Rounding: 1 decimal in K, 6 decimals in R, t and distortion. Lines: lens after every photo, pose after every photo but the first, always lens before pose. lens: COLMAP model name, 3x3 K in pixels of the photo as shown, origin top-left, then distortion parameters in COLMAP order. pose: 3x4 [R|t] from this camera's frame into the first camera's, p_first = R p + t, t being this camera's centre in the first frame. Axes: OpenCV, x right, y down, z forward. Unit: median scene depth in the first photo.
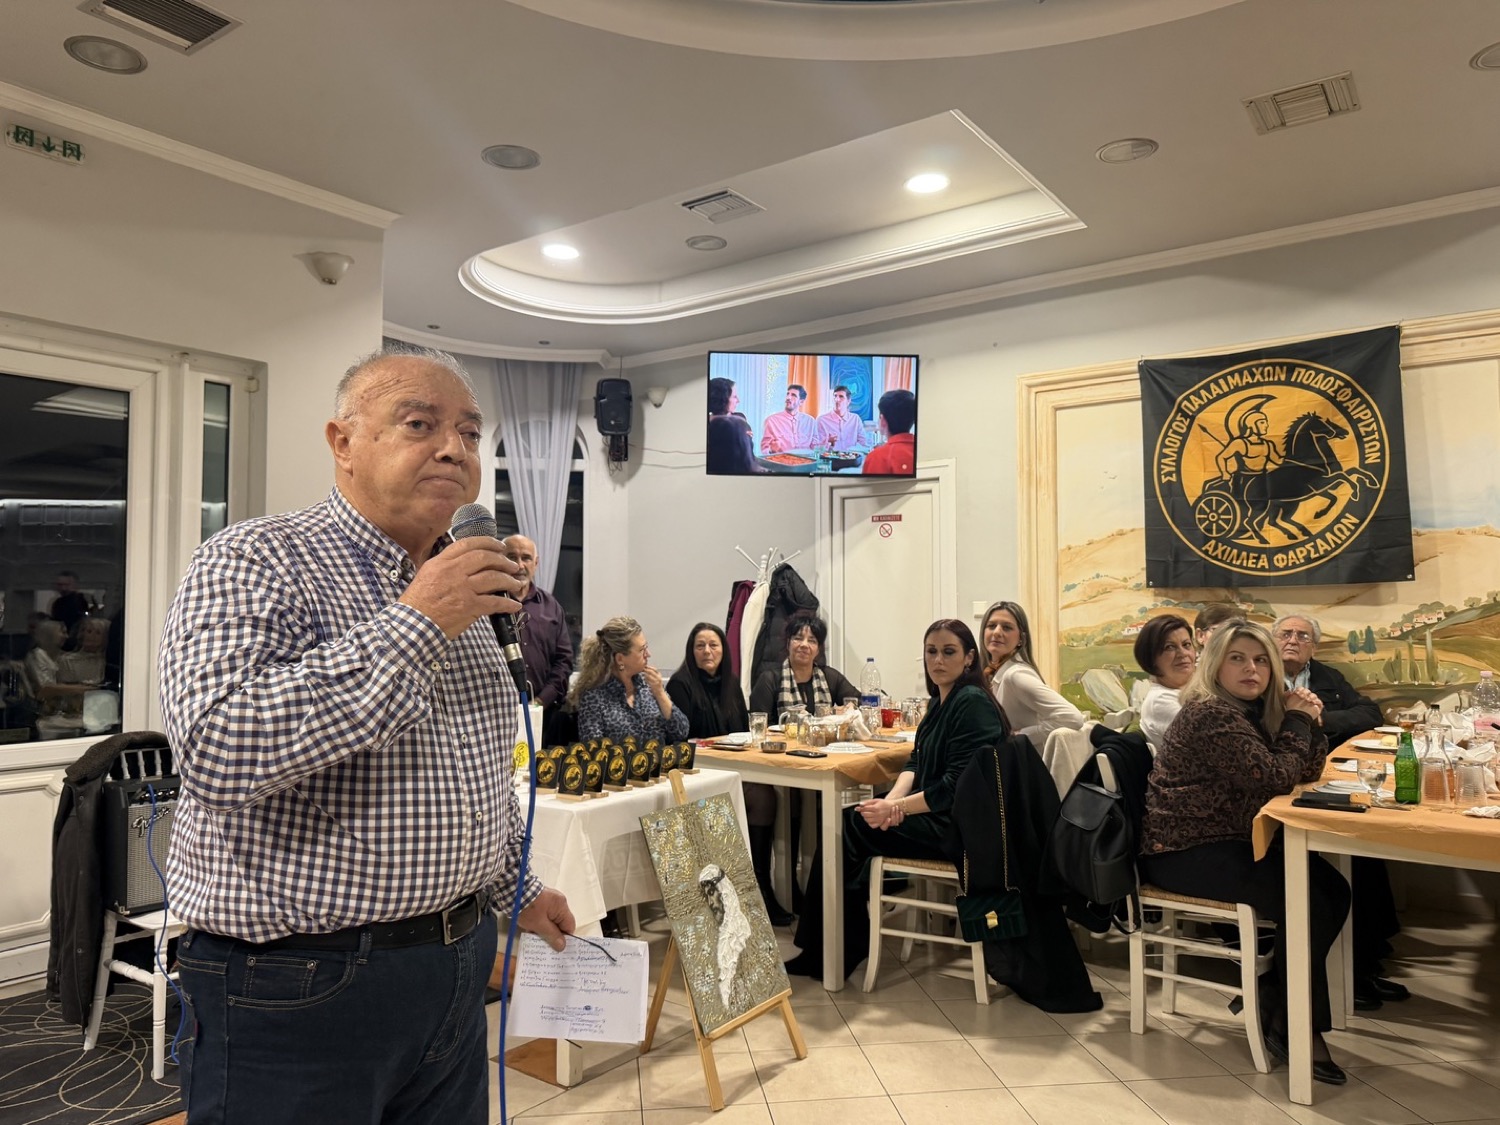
lens RADIAL K [[1066.0, 0, 742.4], [0, 1066.0, 567.0], [0, 0, 1]] dist [0.018179, -0.029369]
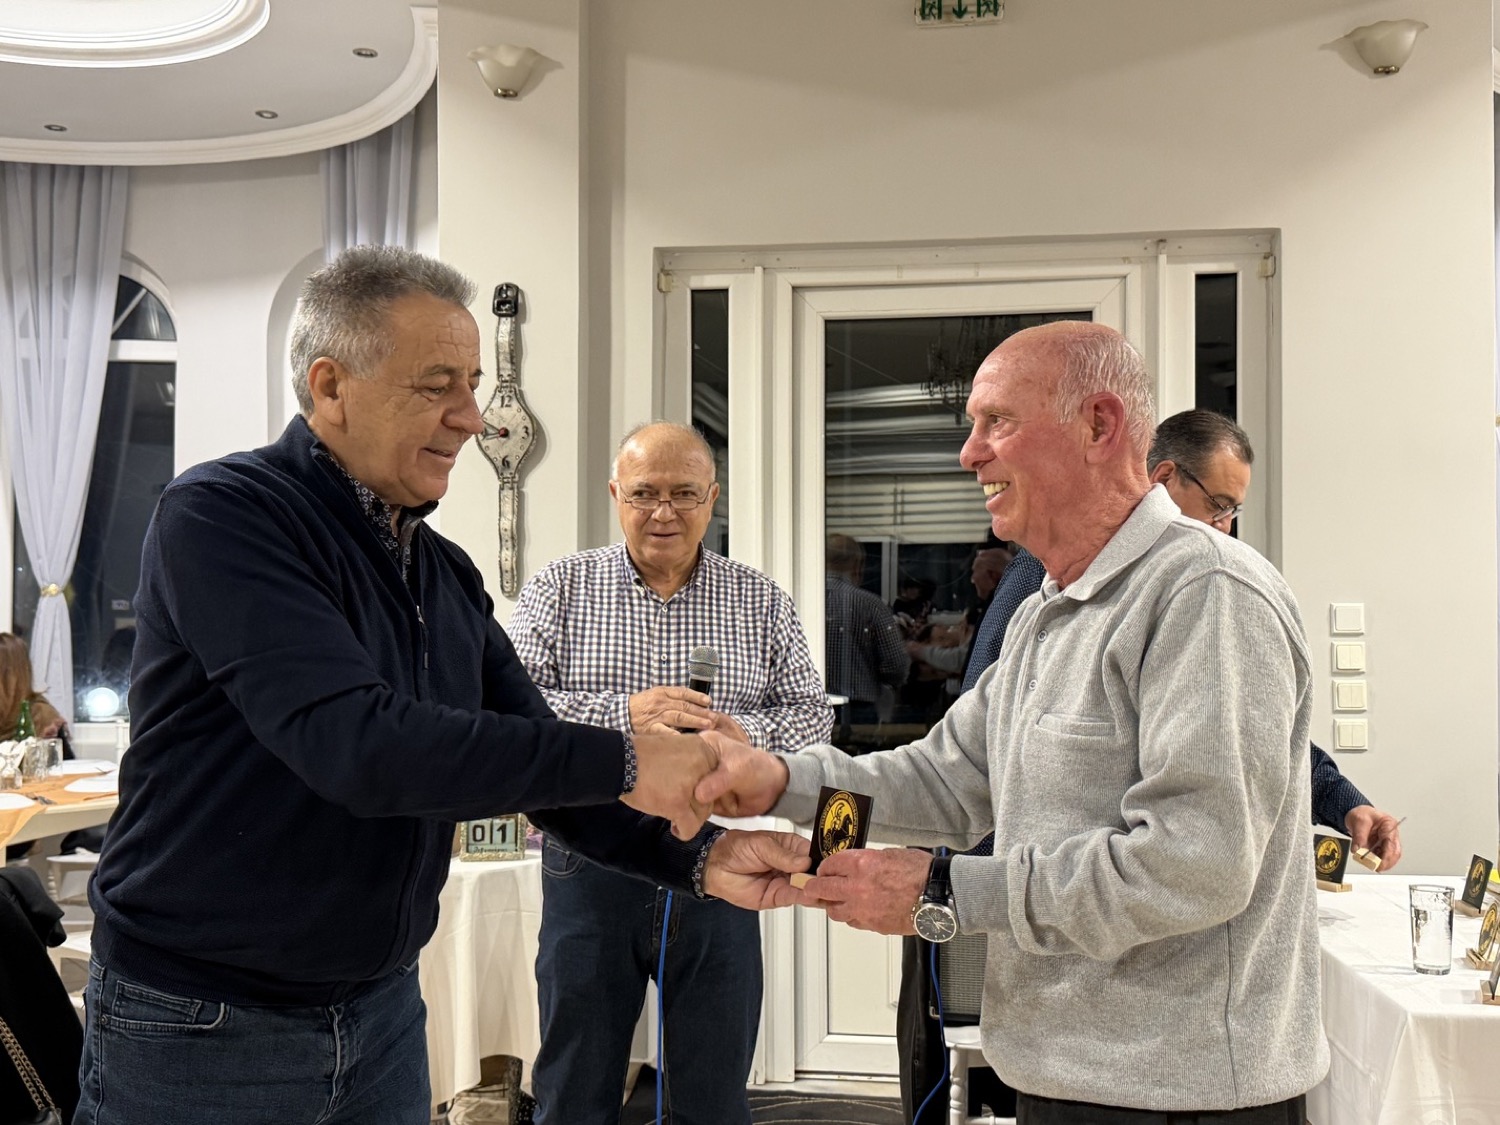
lens RADIAL K [[1586.2, 0, 742.0], [0, 1586.2, 569.0], [0, 0, 1]] dist [0.102690, 0.000000]
pose [[0.497520, -0.024672, -0.867102, 0.194256], [0.038439, 0.999241, -0.006376, 0.006929], [0.866600, -0.030159, 0.498091, 0.197596]]
